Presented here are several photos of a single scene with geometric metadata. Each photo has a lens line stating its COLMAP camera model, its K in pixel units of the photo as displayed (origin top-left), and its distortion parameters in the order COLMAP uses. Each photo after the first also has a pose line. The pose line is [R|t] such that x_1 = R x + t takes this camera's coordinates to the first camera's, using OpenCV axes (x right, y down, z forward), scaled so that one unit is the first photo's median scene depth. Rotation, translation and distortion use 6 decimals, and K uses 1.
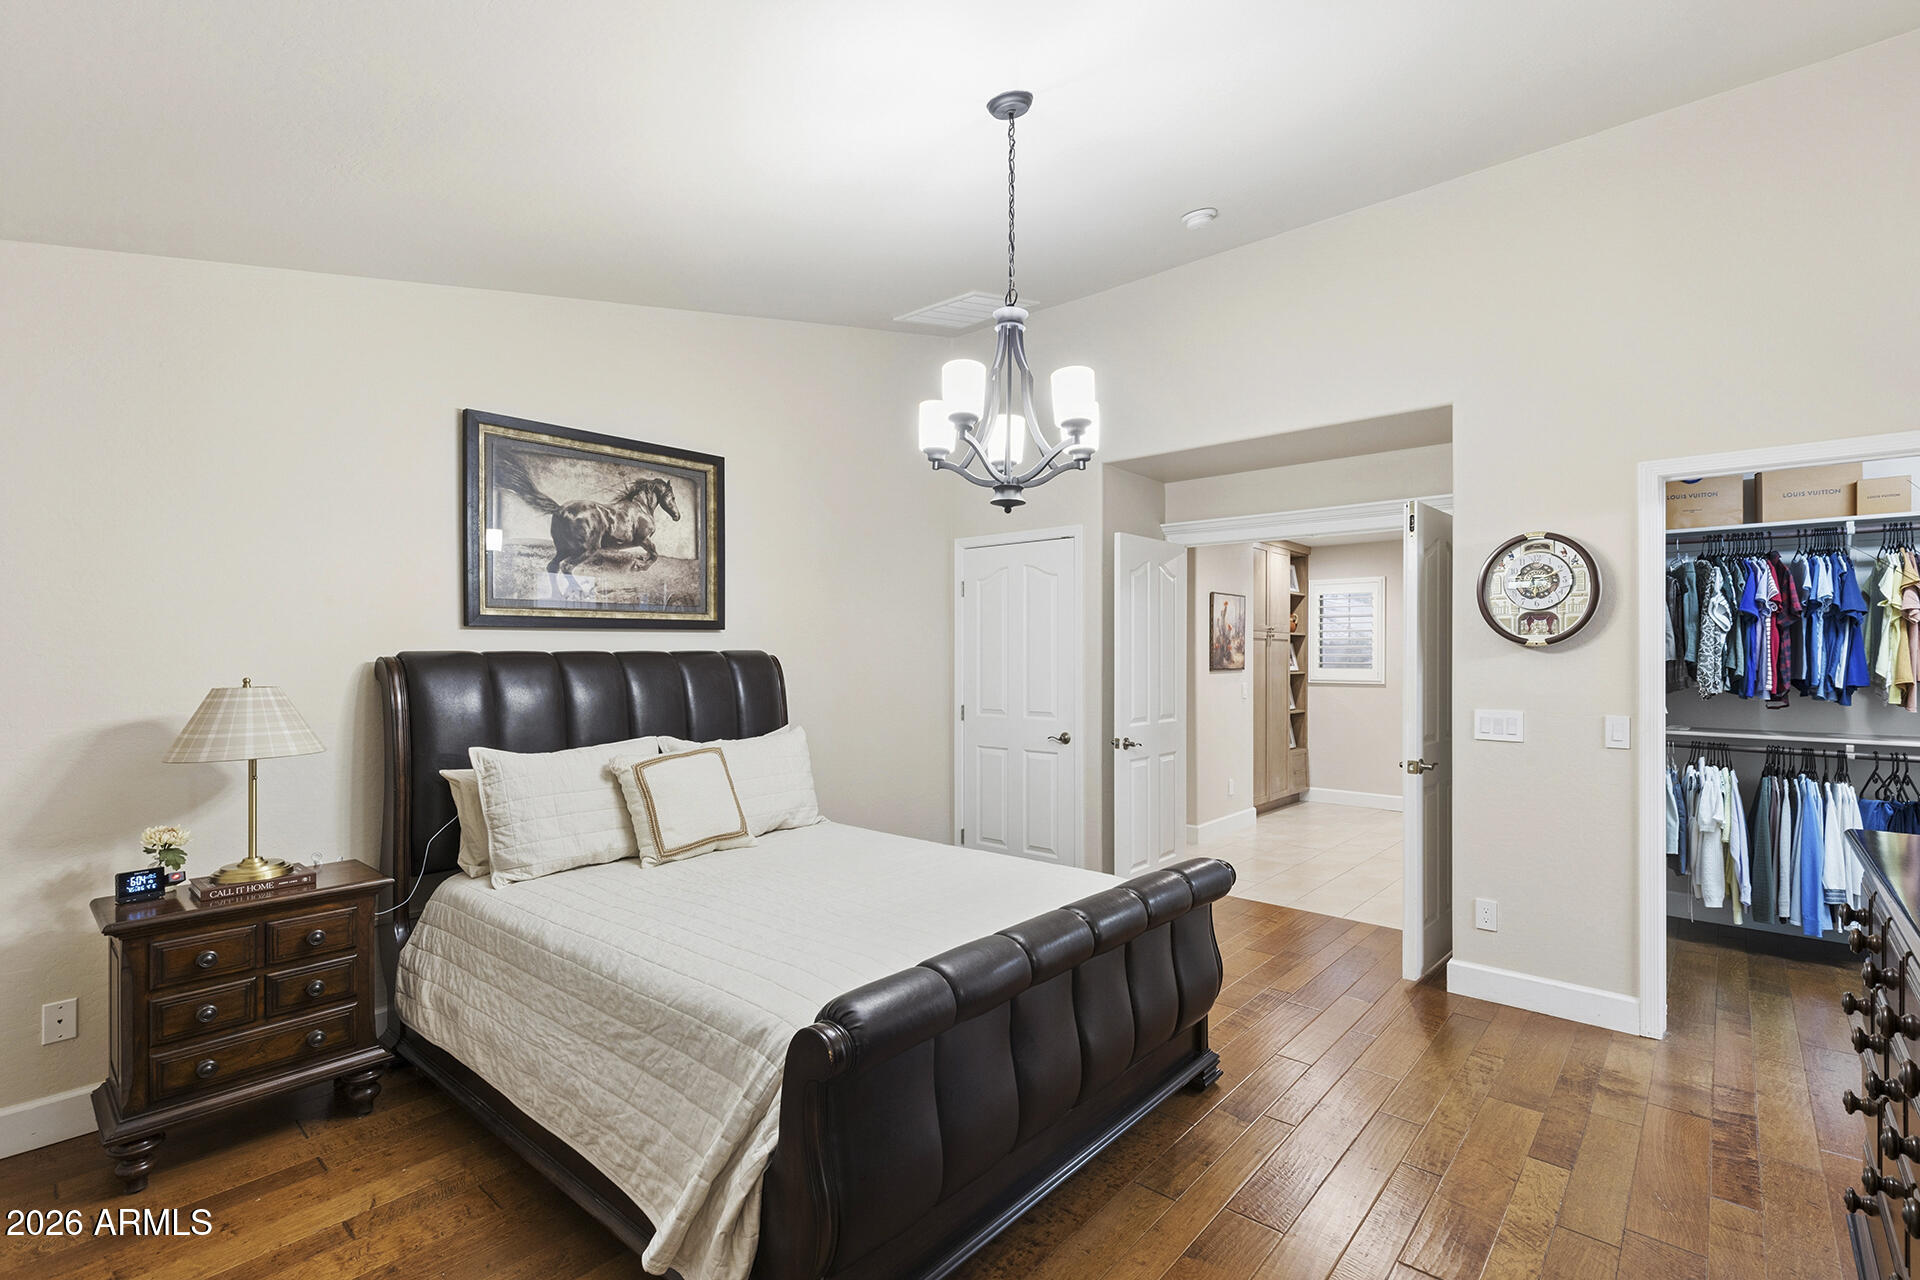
lens RADIAL K [[857.0, 0, 959.4], [0, 857.0, 649.5], [0, 0, 1]] dist [0.006843, -0.000101]
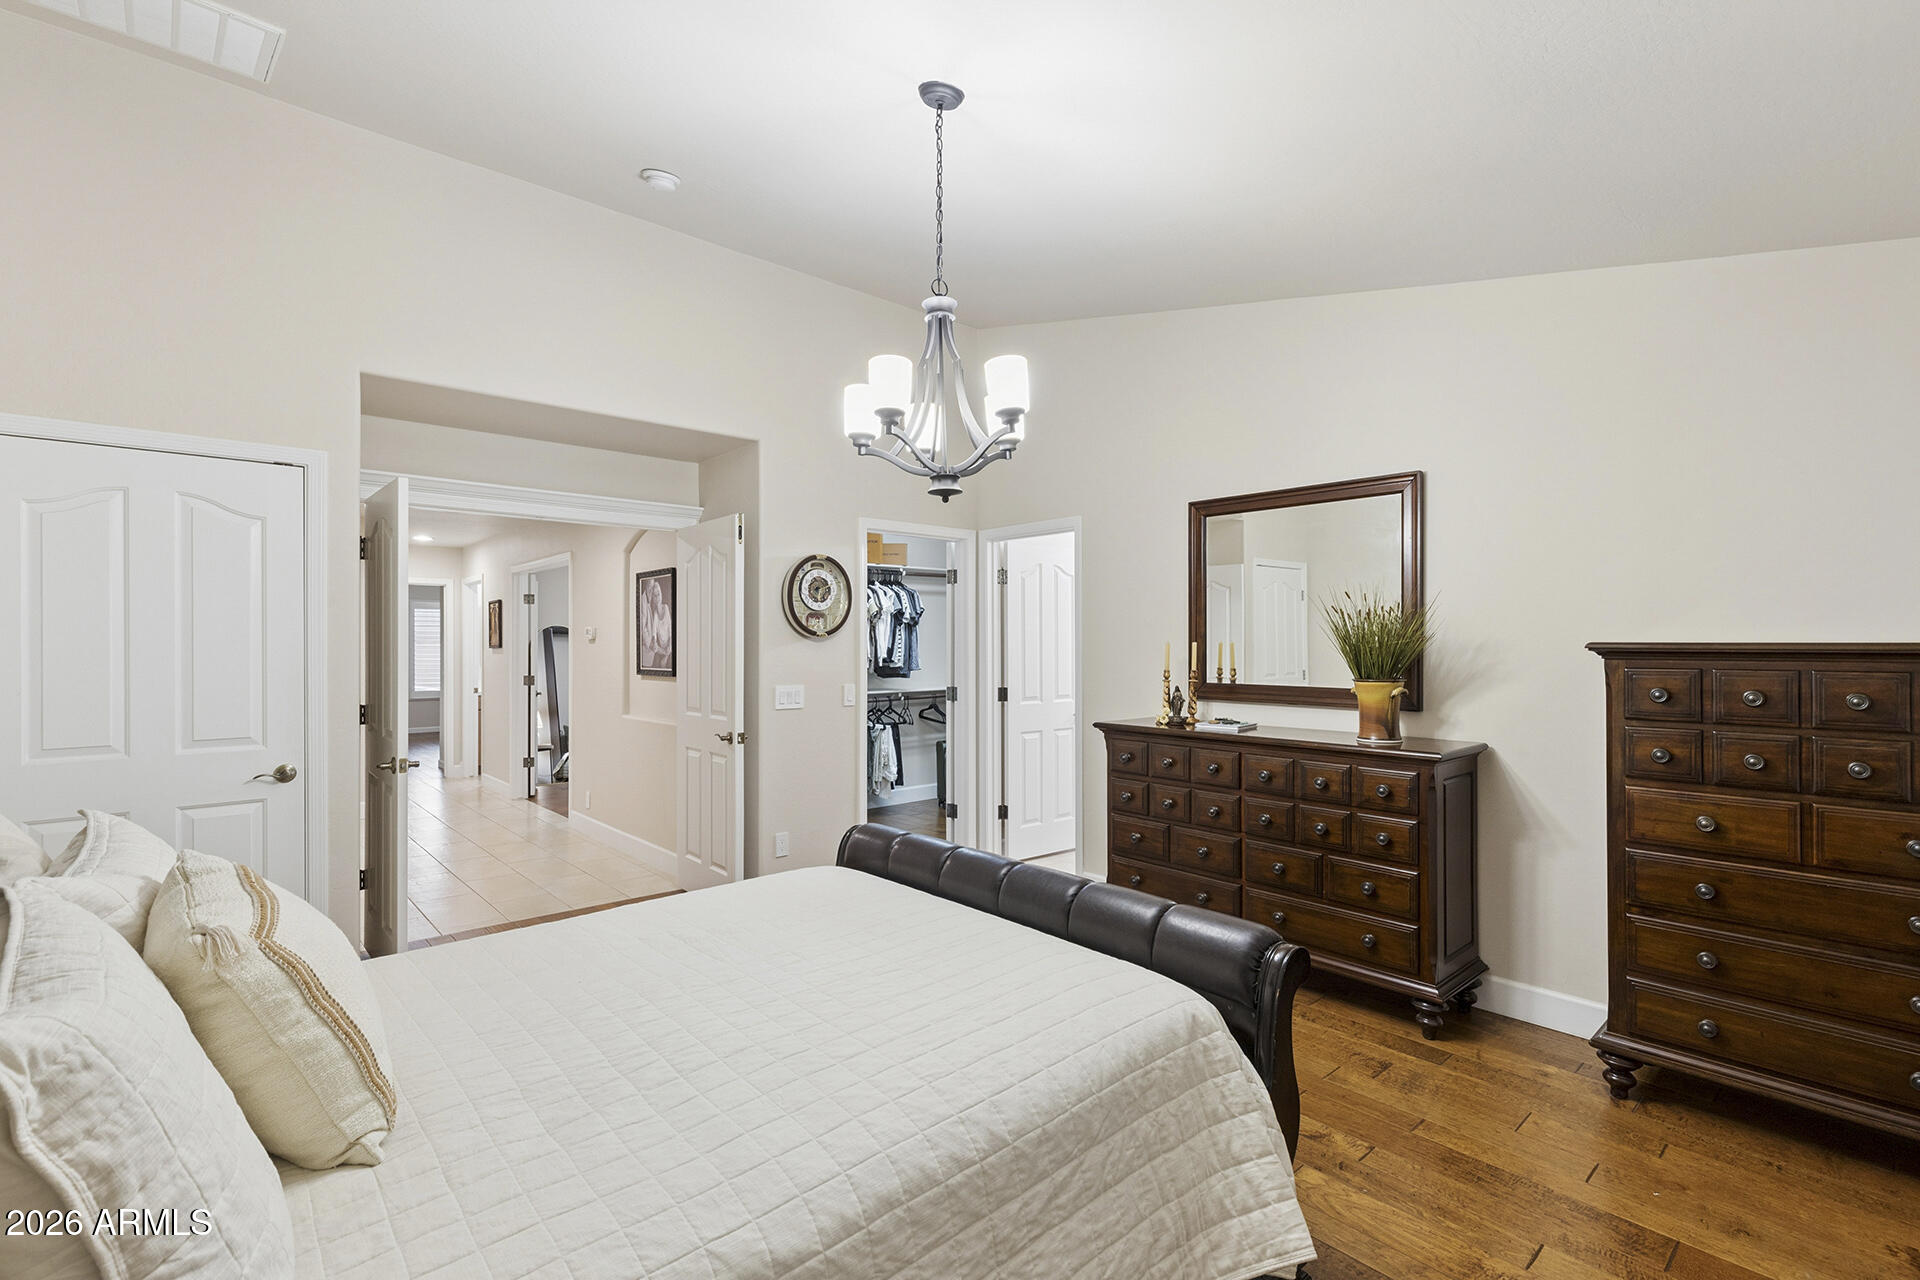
lens RADIAL K [[857.0, 0, 959.4], [0, 857.0, 638.9], [0, 0, 1]] dist [0.006843, -0.000101]
pose [[0.140083, 0.003396, 0.990134, -0.656348], [-0.001921, 0.999993, -0.003158, 0.003702], [-0.990138, -0.001459, 0.140089, 0.590509]]
